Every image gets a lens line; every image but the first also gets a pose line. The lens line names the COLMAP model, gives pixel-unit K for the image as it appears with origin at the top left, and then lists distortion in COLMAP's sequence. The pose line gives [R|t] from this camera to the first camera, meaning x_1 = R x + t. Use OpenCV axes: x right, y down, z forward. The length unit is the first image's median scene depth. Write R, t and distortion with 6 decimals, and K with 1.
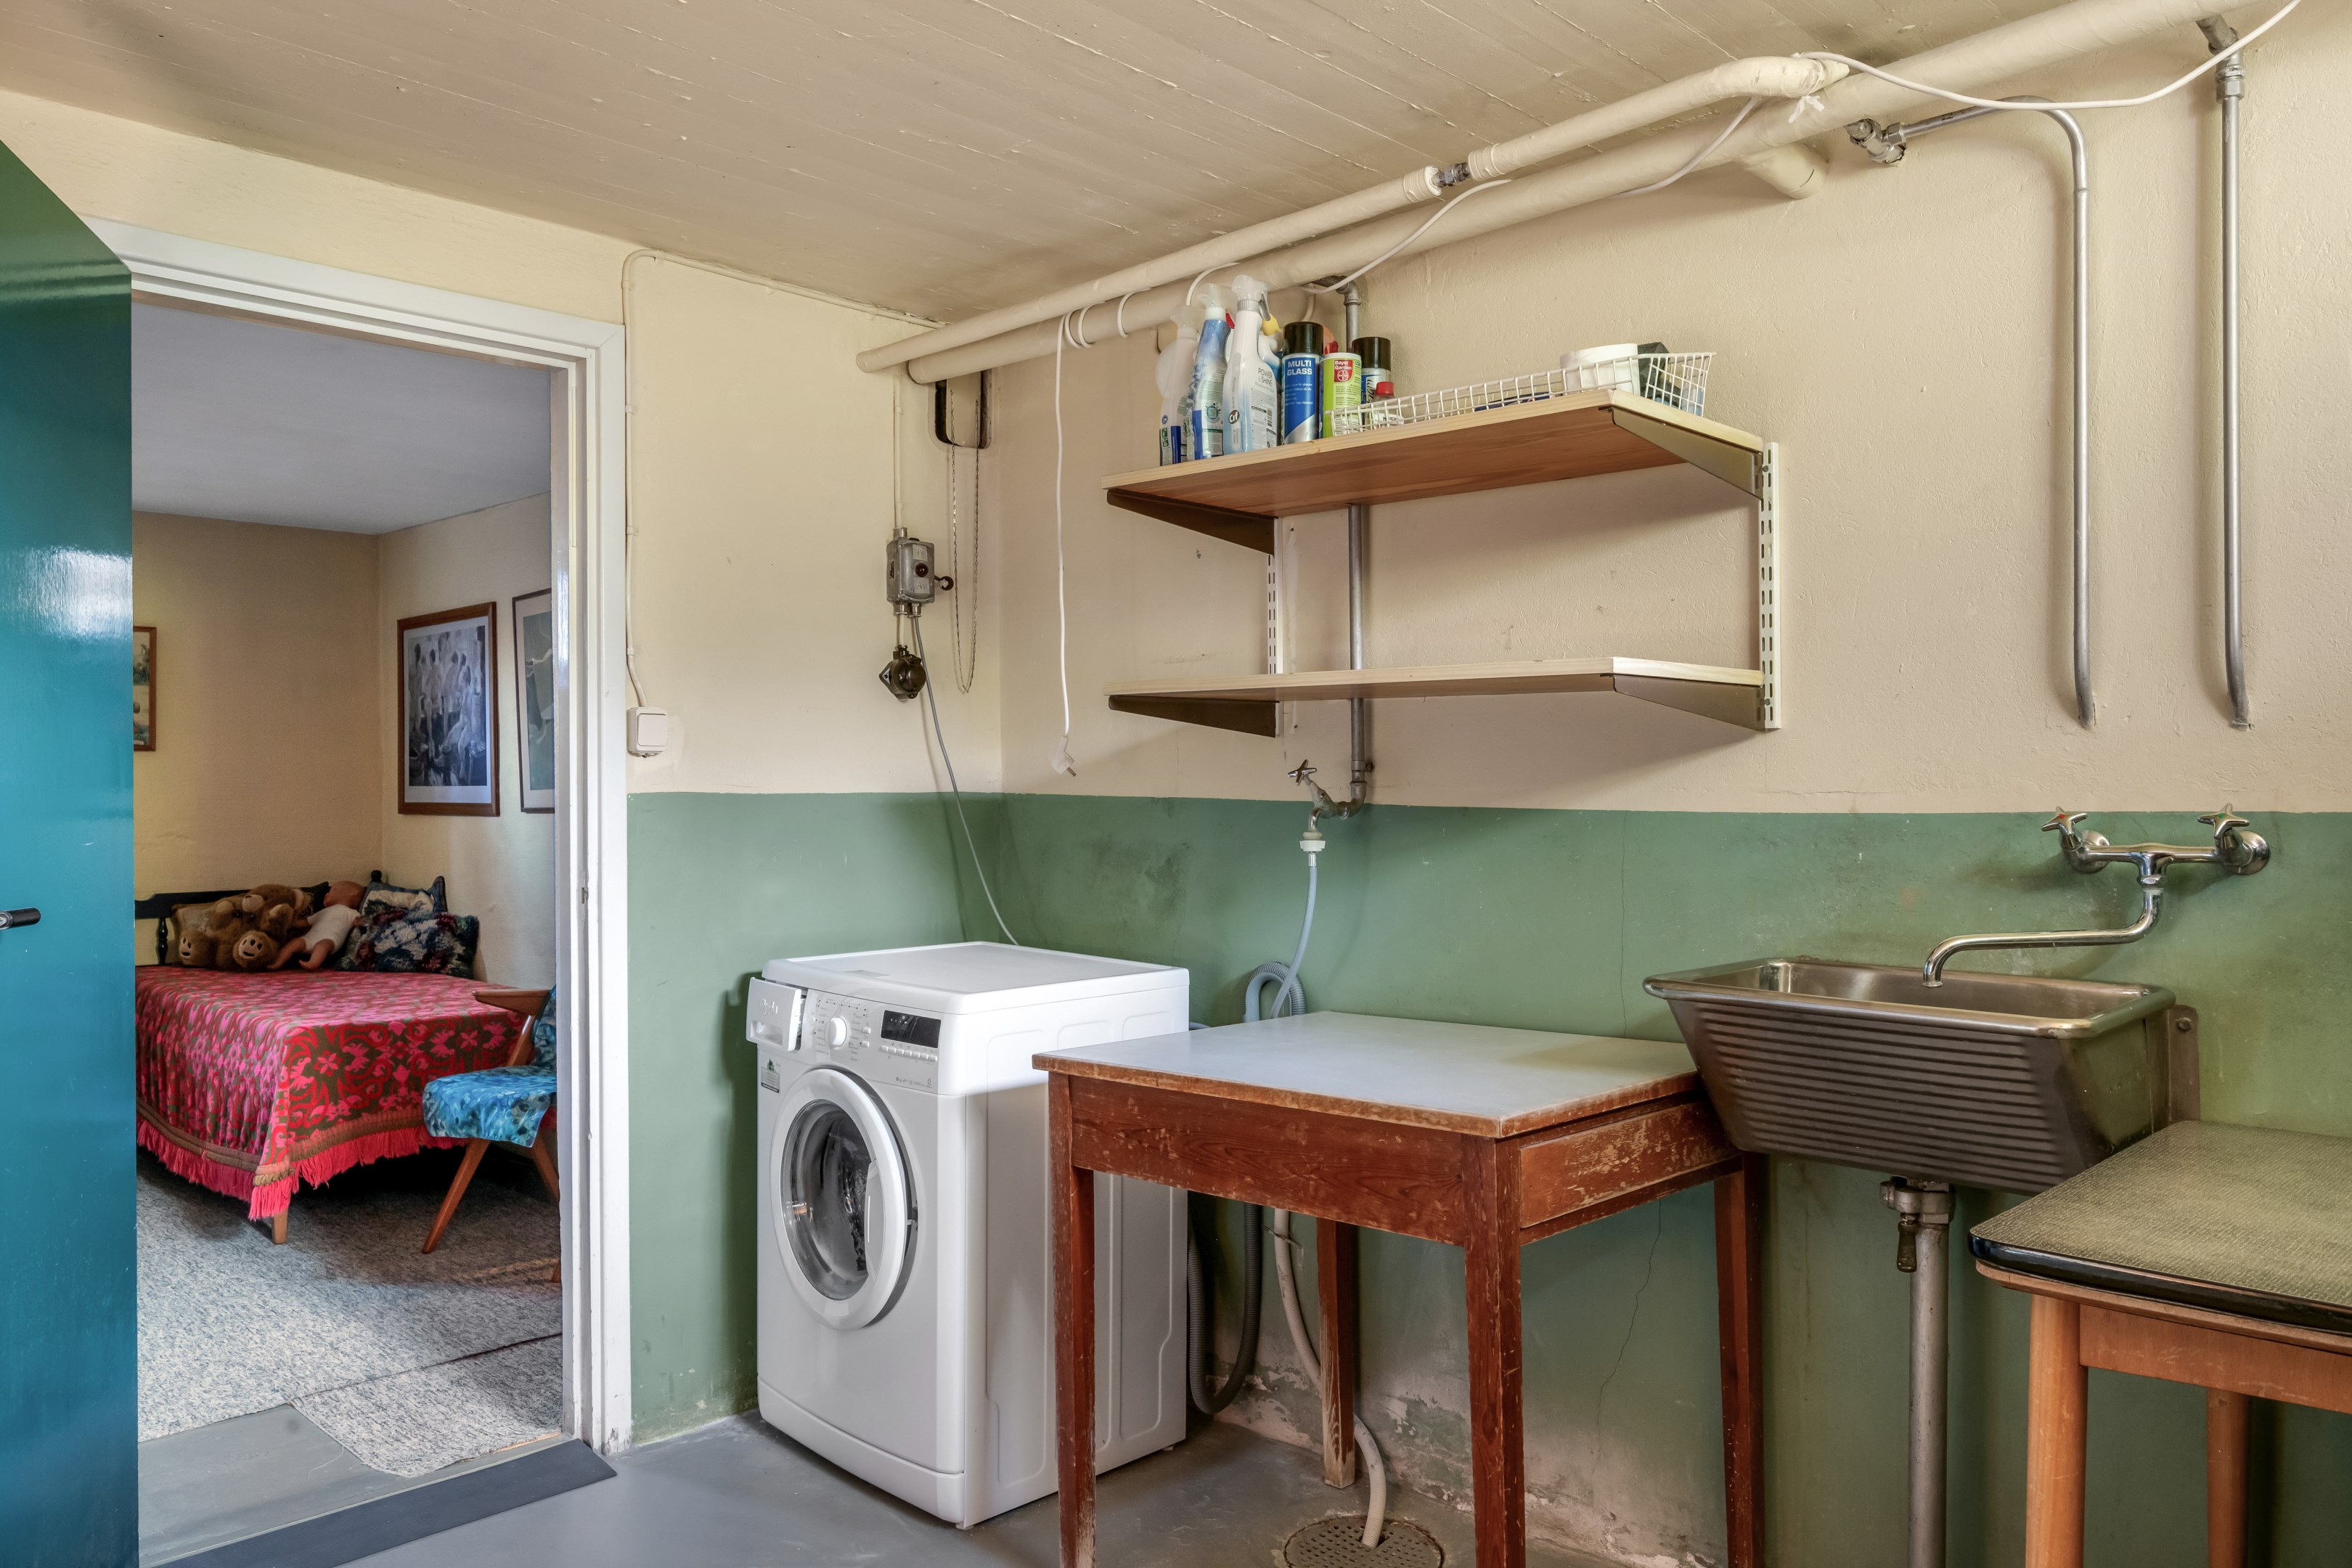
lens RADIAL K [[1636.3, 0, 1177.2], [0, 1636.3, 786.1], [0, 0, 1]] dist [-0.002619, -0.005381]
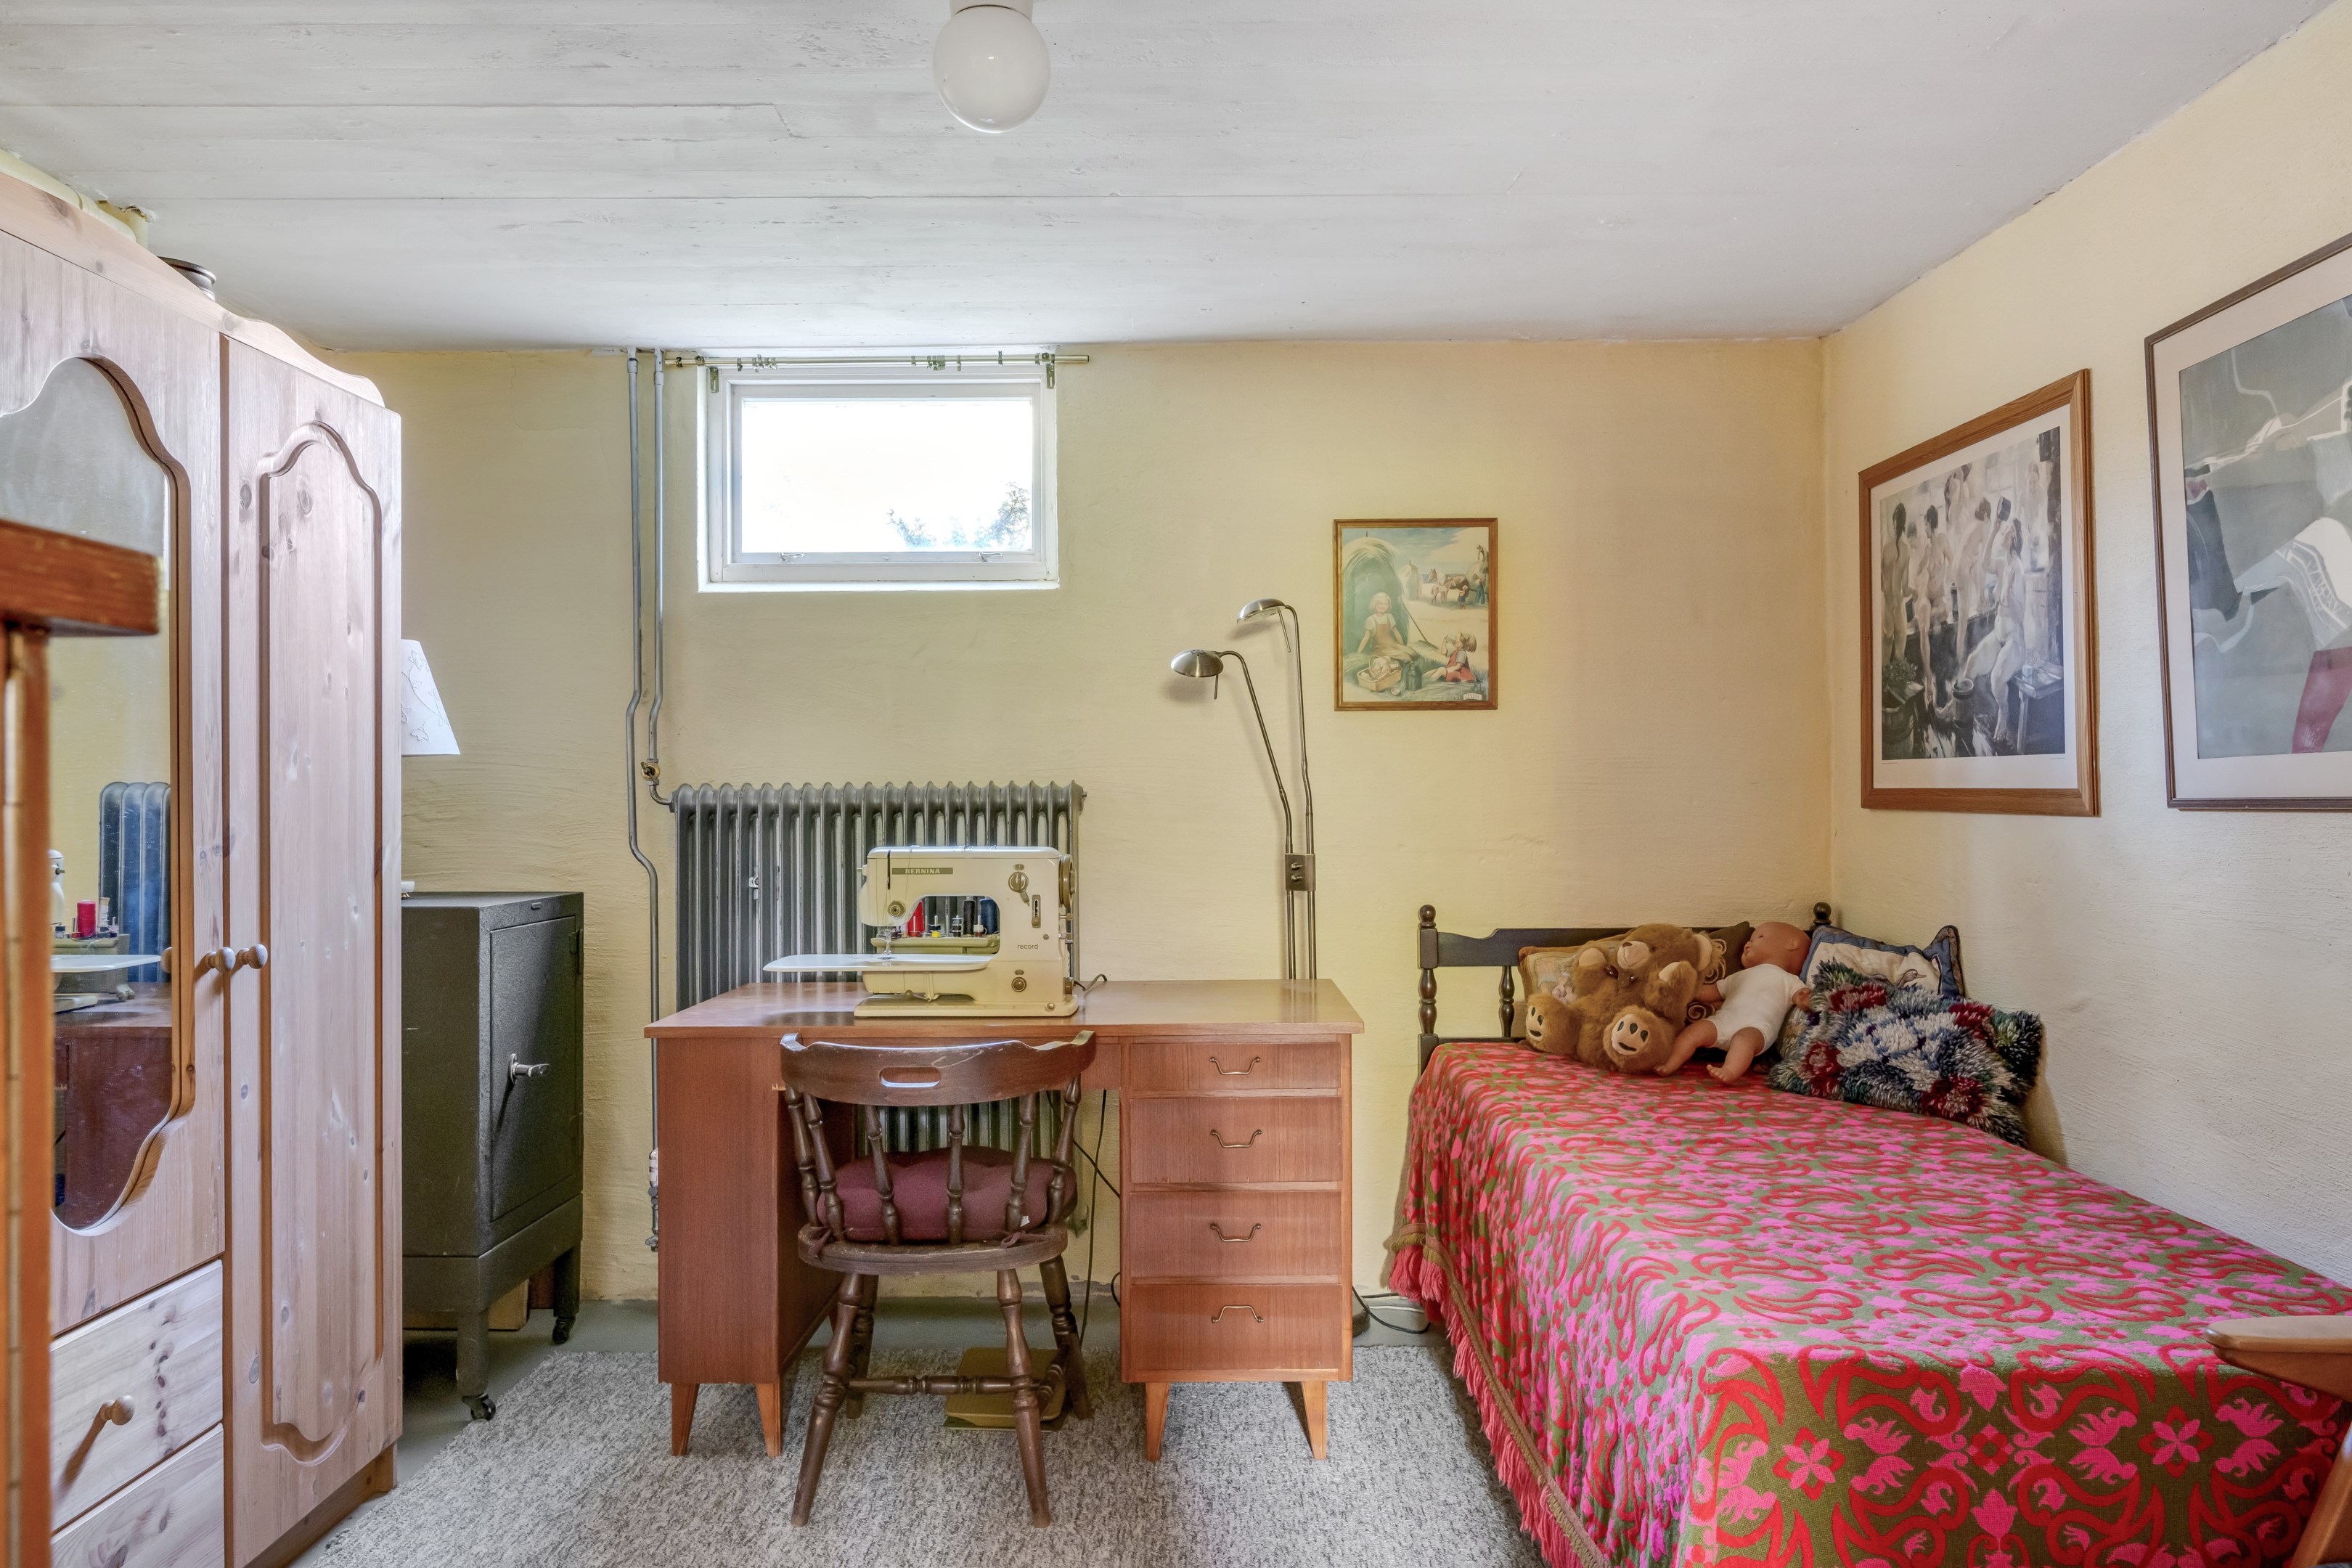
lens RADIAL K [[1636.3, 0, 1177.5], [0, 1636.3, 777.4], [0, 0, 1]] dist [-0.002619, -0.005381]
pose [[0.705212, -0.003973, -0.708986, -0.259065], [0.003701, 0.999991, -0.001922, 0.006763], [0.708987, -0.001269, 0.705220, 0.460121]]
